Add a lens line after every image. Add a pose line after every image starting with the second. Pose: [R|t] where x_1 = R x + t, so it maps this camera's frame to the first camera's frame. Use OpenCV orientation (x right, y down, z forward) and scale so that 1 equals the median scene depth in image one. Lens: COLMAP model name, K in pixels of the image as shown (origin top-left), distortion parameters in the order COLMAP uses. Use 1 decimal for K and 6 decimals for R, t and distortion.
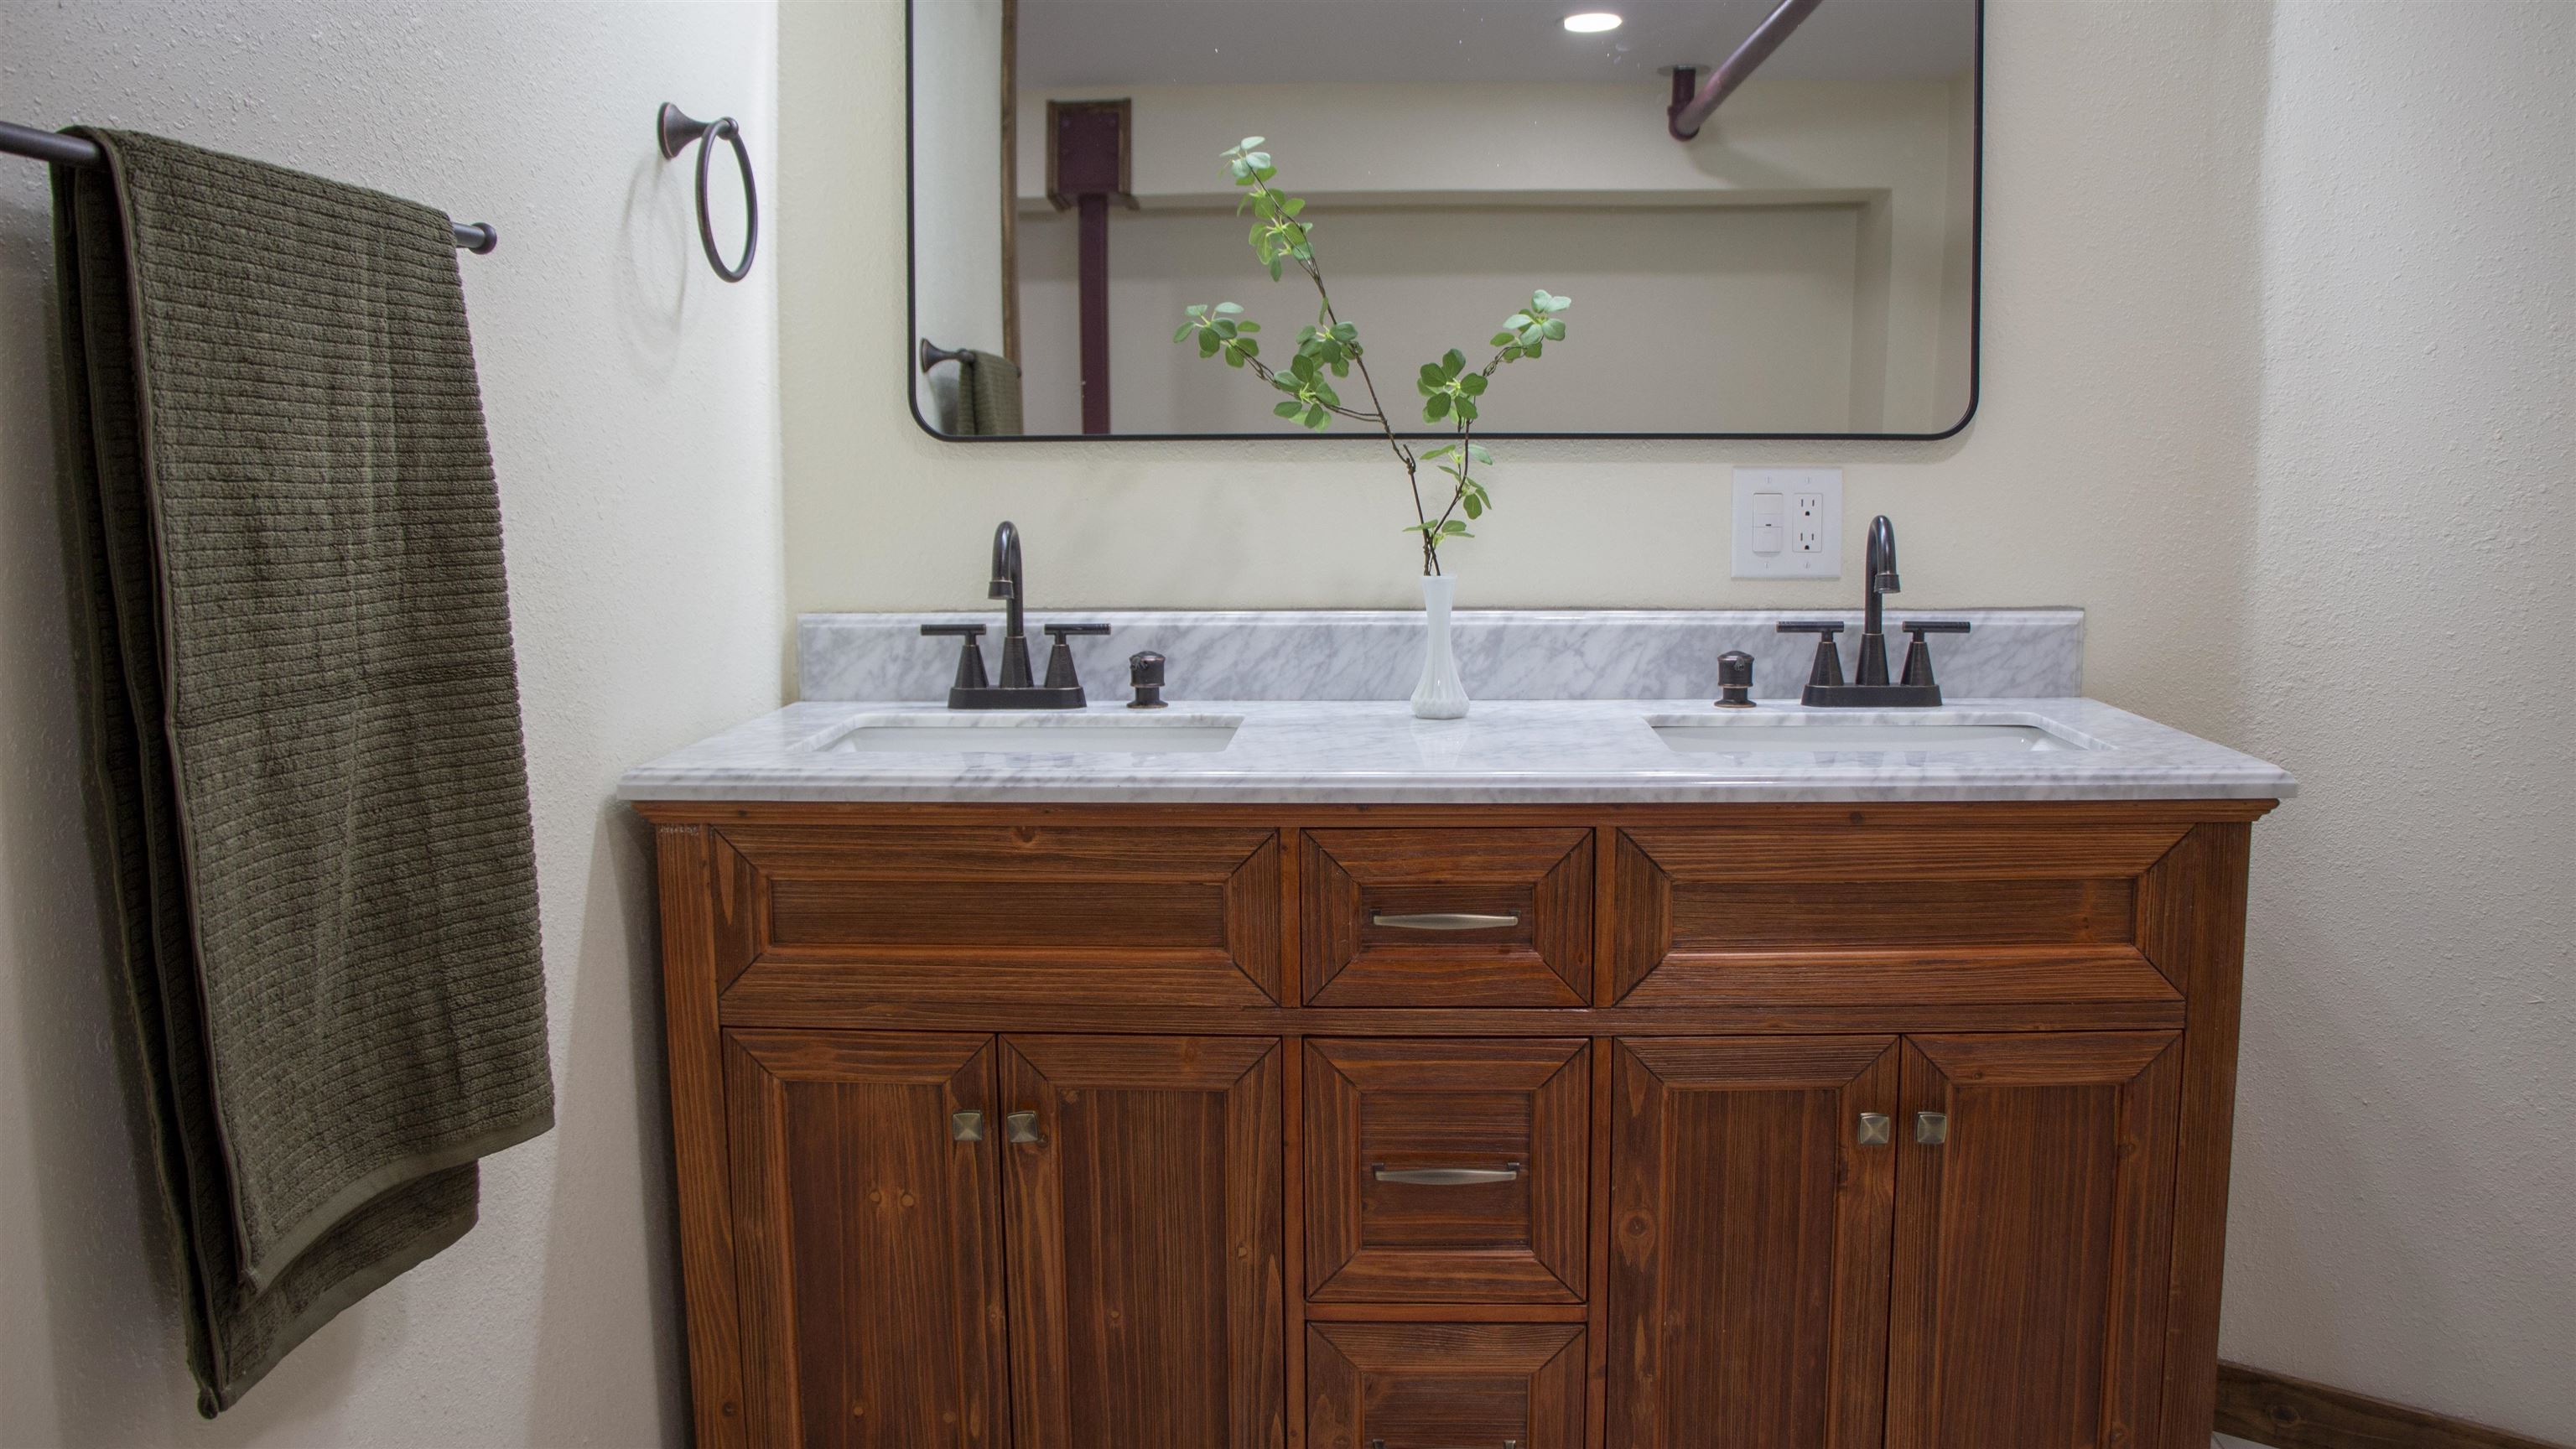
lens RADIAL K [[2190.1, 0, 1280.8], [0, 2190.1, 742.2], [0, 0, 1]] dist [-0.176907, 0.118263]
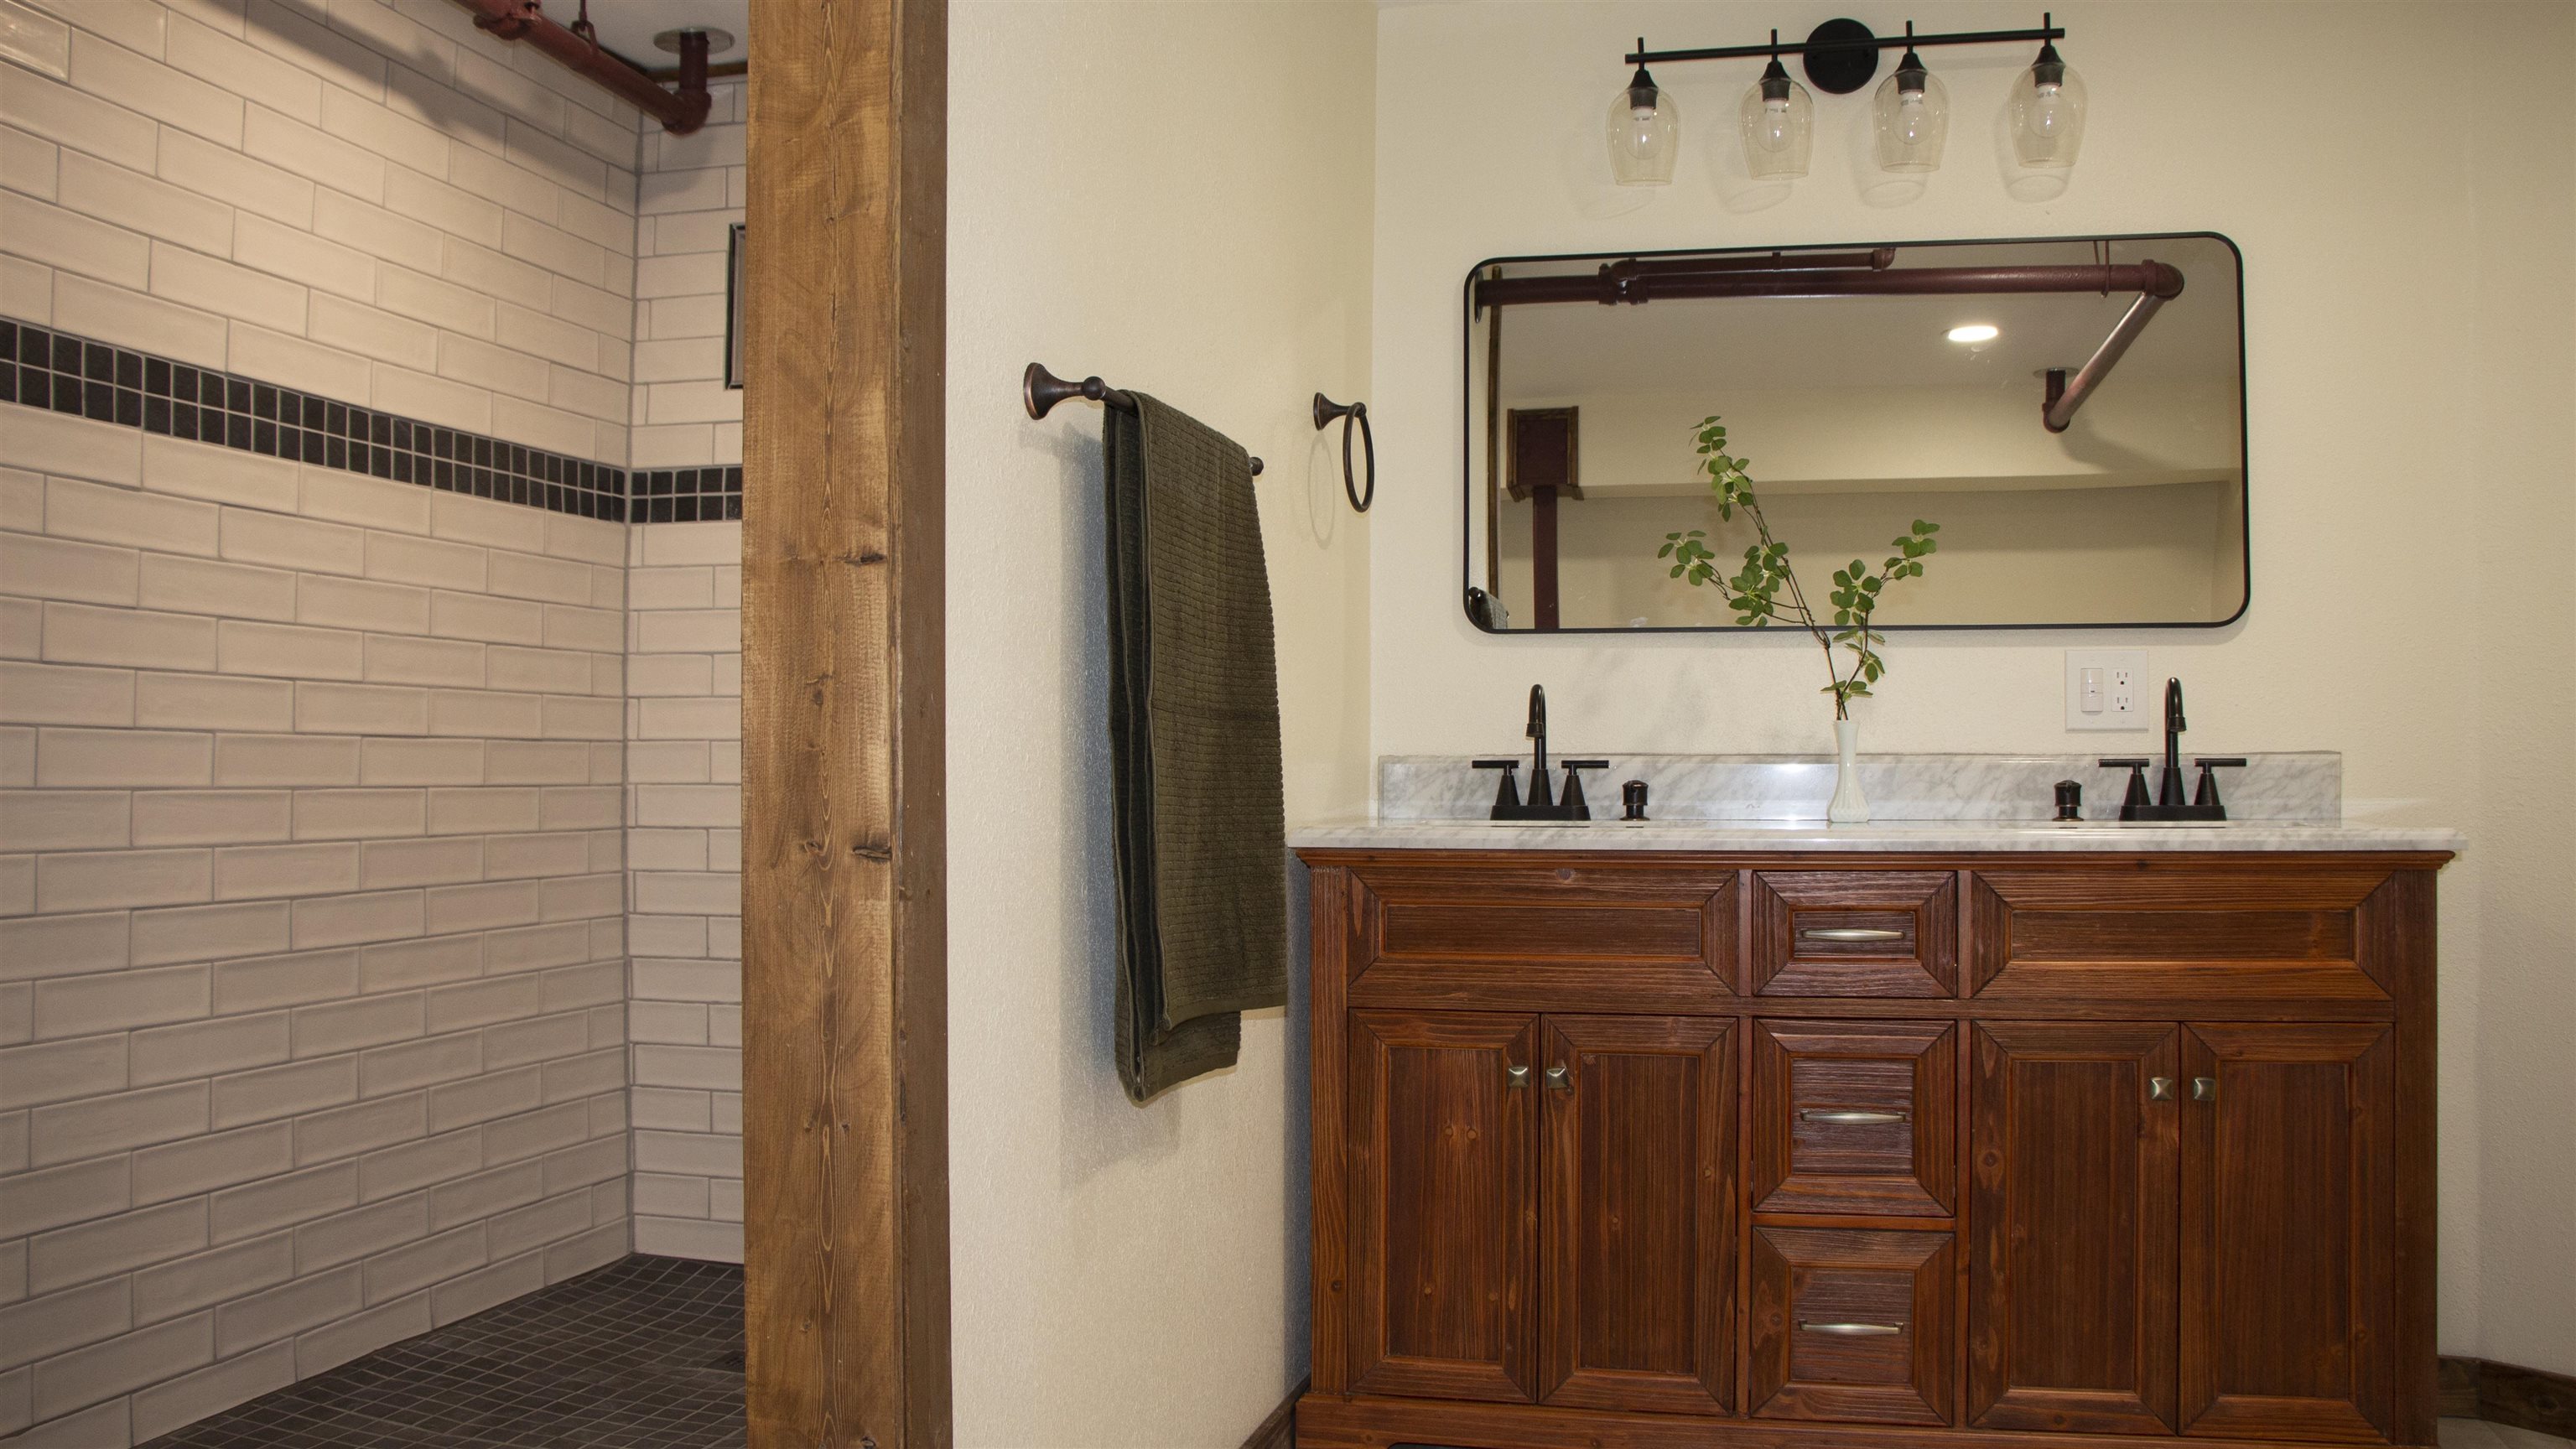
lens RADIAL K [[2190.1, 0, 1231.2], [0, 2190.1, 711.1], [0, 0, 1]] dist [-0.176907, 0.118263]
pose [[0.979166, 0.003614, -0.203028, -0.033430], [-0.035385, 0.987581, -0.153075, 0.144093], [0.199953, 0.157070, 0.967134, -0.421418]]
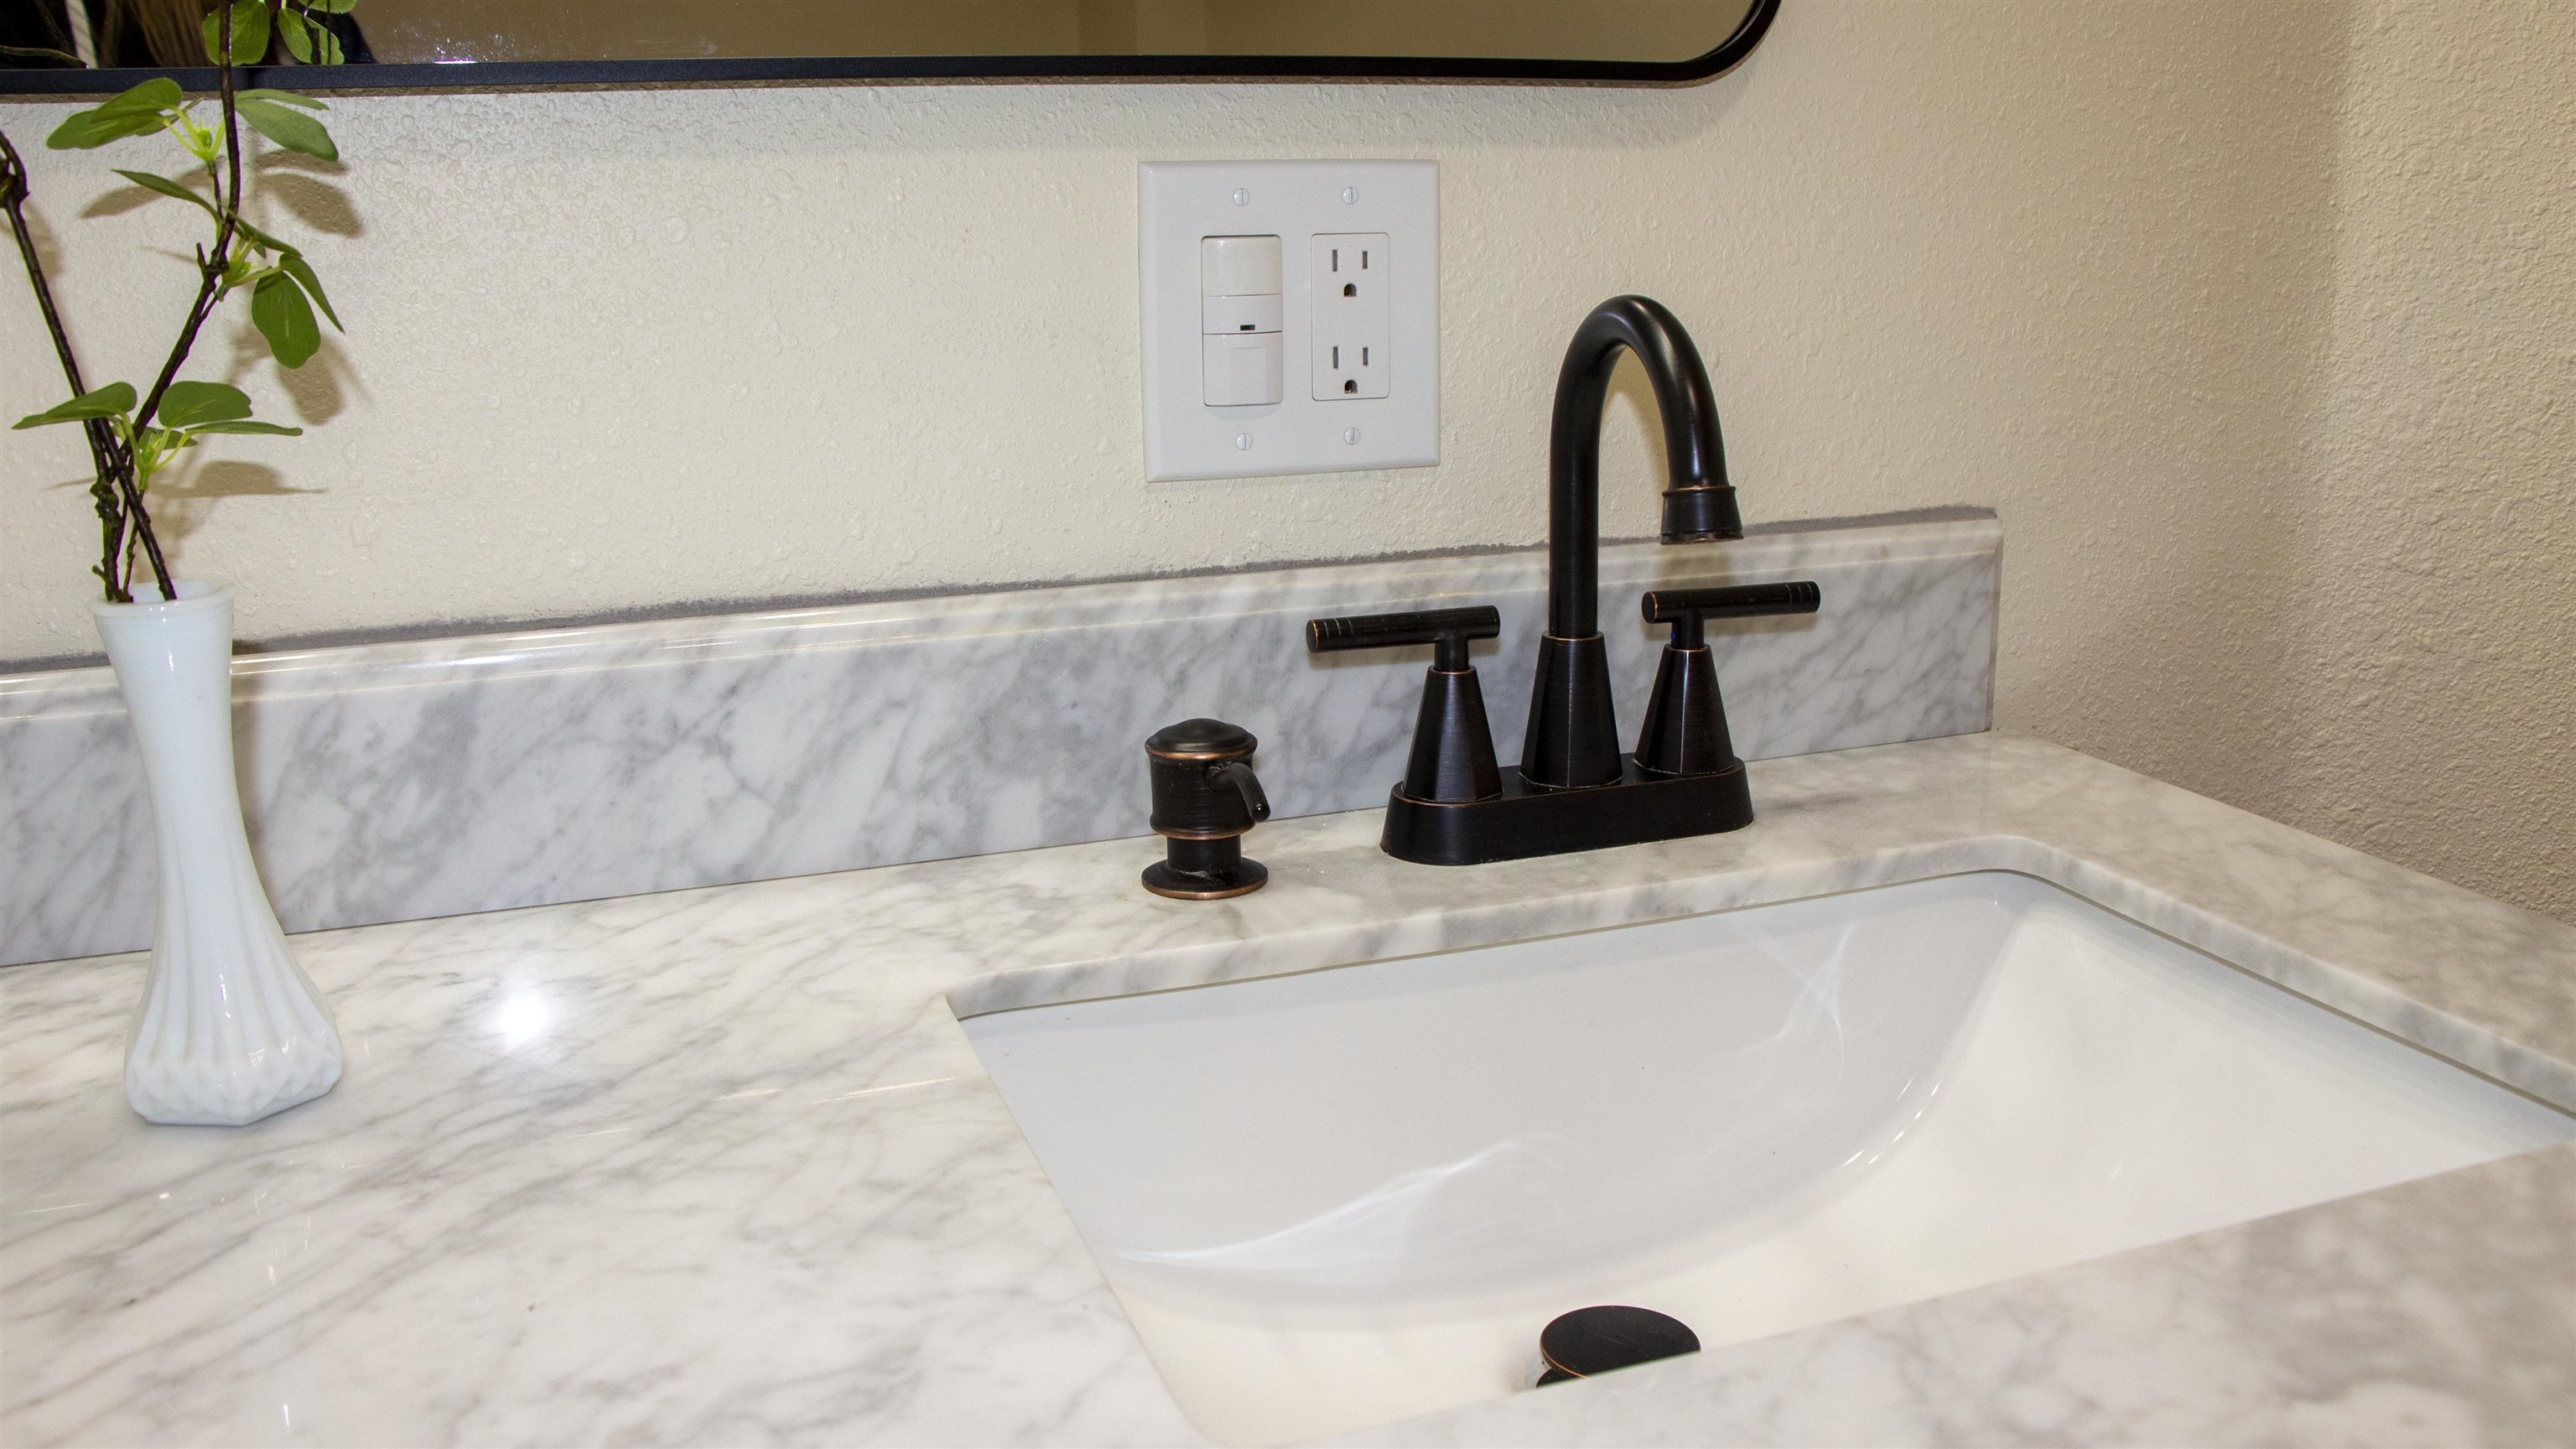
lens RADIAL K [[2190.1, 0, 1277.3], [0, 2190.1, 736.2], [0, 0, 1]] dist [-0.176907, 0.118263]
pose [[0.928543, -0.097672, 0.358145, 0.105350], [0.057302, 0.990915, 0.121675, -0.082625], [-0.366775, -0.092458, 0.925704, 0.714336]]
